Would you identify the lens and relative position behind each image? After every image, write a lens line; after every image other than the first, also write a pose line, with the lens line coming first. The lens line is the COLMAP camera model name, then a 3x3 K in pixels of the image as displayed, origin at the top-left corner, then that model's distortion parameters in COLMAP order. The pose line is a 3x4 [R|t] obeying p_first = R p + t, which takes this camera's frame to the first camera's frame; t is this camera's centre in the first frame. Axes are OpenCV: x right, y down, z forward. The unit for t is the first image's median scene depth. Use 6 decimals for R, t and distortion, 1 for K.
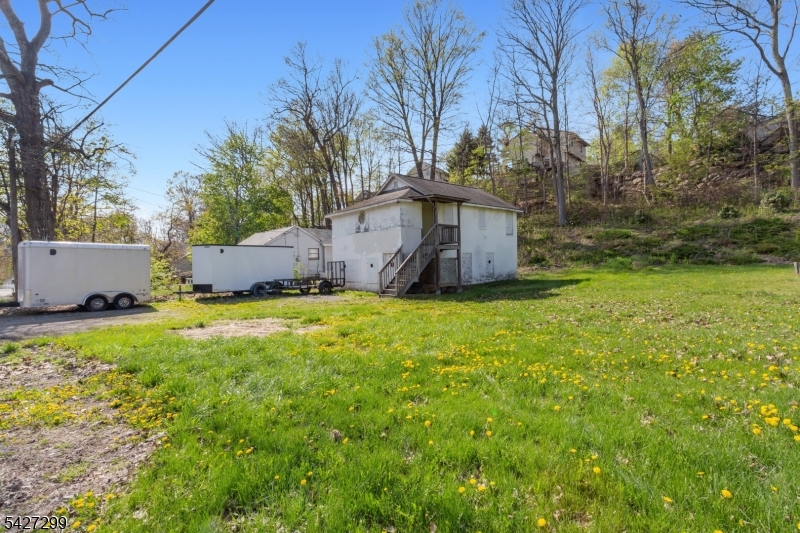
lens RADIAL K [[380.5, 0, 397.8], [0, 380.5, 267.0], [0, 0, 1]] dist [0.005748, 0.001114]
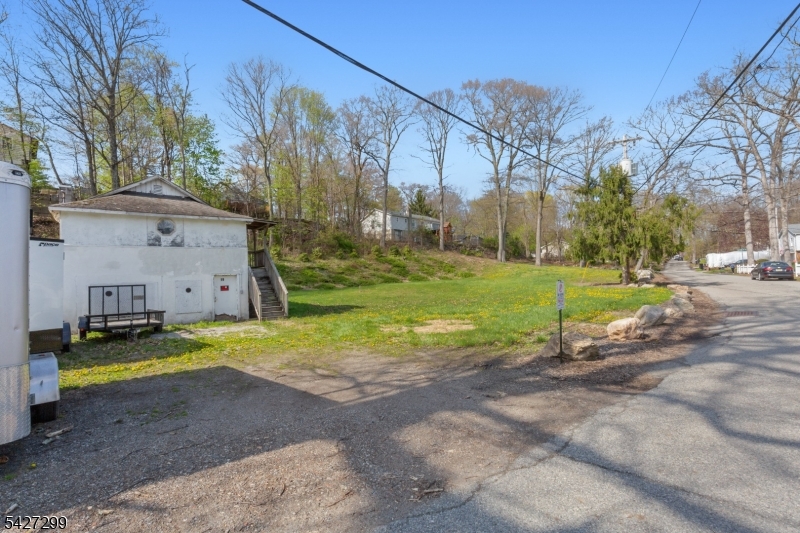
lens RADIAL K [[380.5, 0, 397.8], [0, 380.5, 267.0], [0, 0, 1]] dist [0.005748, 0.001114]
pose [[0.078625, 0.060360, 0.995075, -0.717057], [0.037068, 0.997298, -0.063423, 0.012821], [-0.996215, 0.041873, 0.076175, 0.436024]]
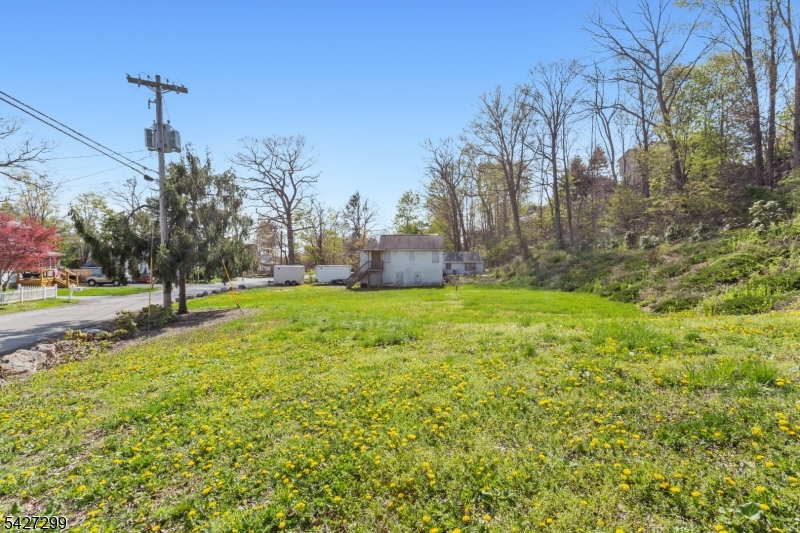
lens RADIAL K [[380.5, 0, 397.8], [0, 380.5, 267.0], [0, 0, 1]] dist [0.005748, 0.001114]
pose [[0.714794, 0.035832, -0.698416, 1.592563], [-0.019427, 0.999318, 0.031387, -0.124160], [0.699065, -0.008867, 0.715003, -0.546006]]
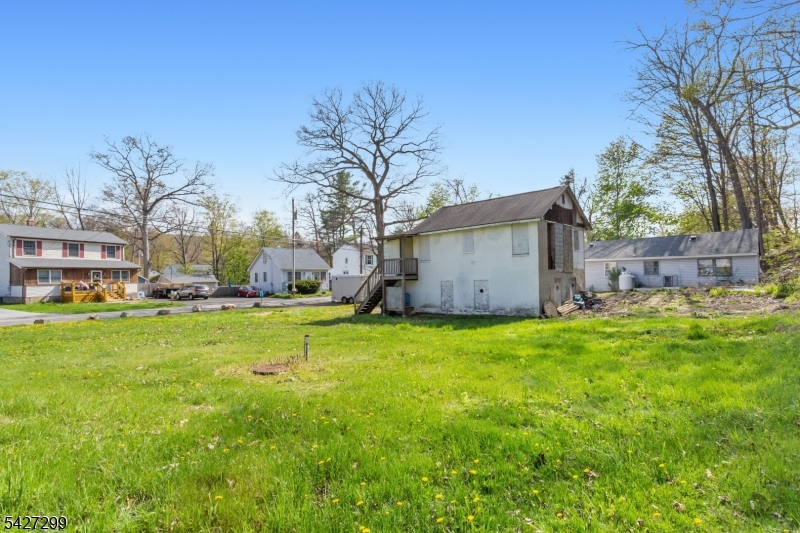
lens RADIAL K [[380.5, 0, 397.8], [0, 380.5, 267.0], [0, 0, 1]] dist [0.005748, 0.001114]
pose [[0.088471, -0.002992, -0.996074, 1.055522], [0.018442, 0.999829, -0.001366, -0.068294], [0.995908, -0.018249, 0.088511, 0.736070]]
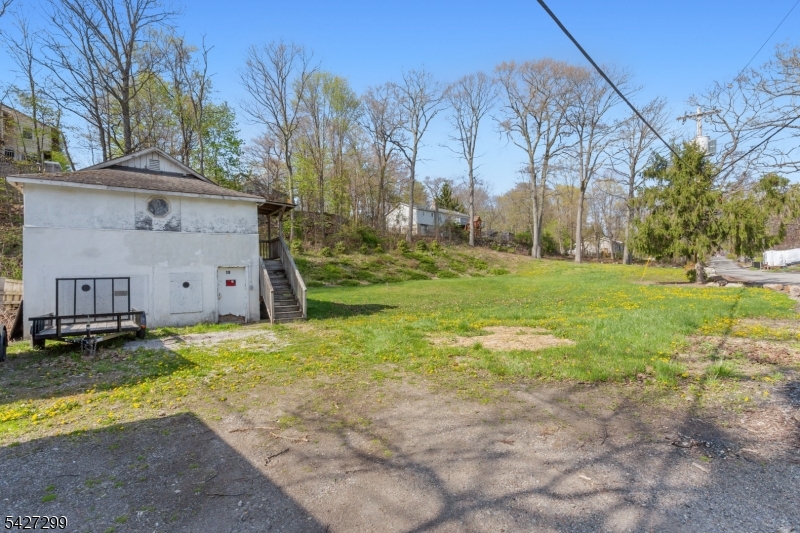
lens RADIAL K [[380.5, 0, 397.8], [0, 380.5, 267.0], [0, 0, 1]] dist [0.005748, 0.001114]
pose [[0.133917, 0.055265, 0.989450, -0.573998], [0.027594, 0.997849, -0.059469, 0.012771], [-0.990608, 0.035267, 0.132104, 0.483064]]
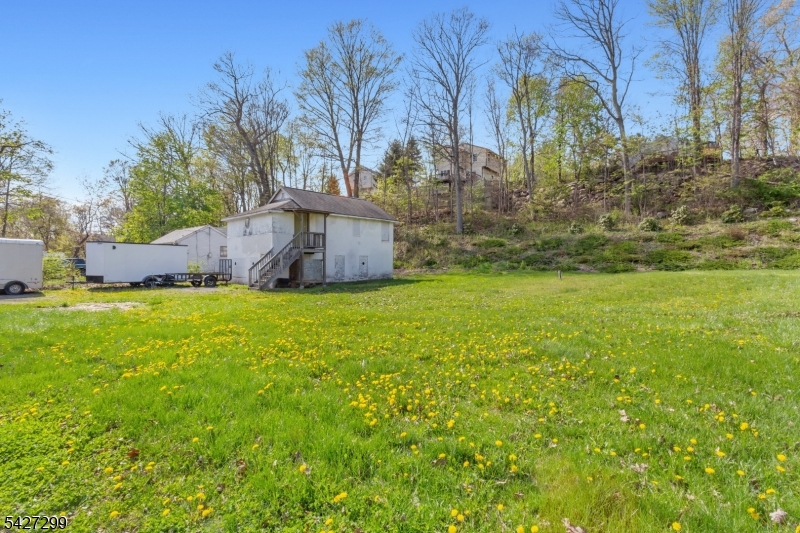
lens RADIAL K [[380.5, 0, 397.8], [0, 380.5, 267.0], [0, 0, 1]] dist [0.005748, 0.001114]
pose [[0.994219, 0.028043, 0.103643, 0.223525], [-0.028352, 0.999597, 0.001509, -0.007264], [-0.103559, -0.004439, 0.994613, -0.201466]]
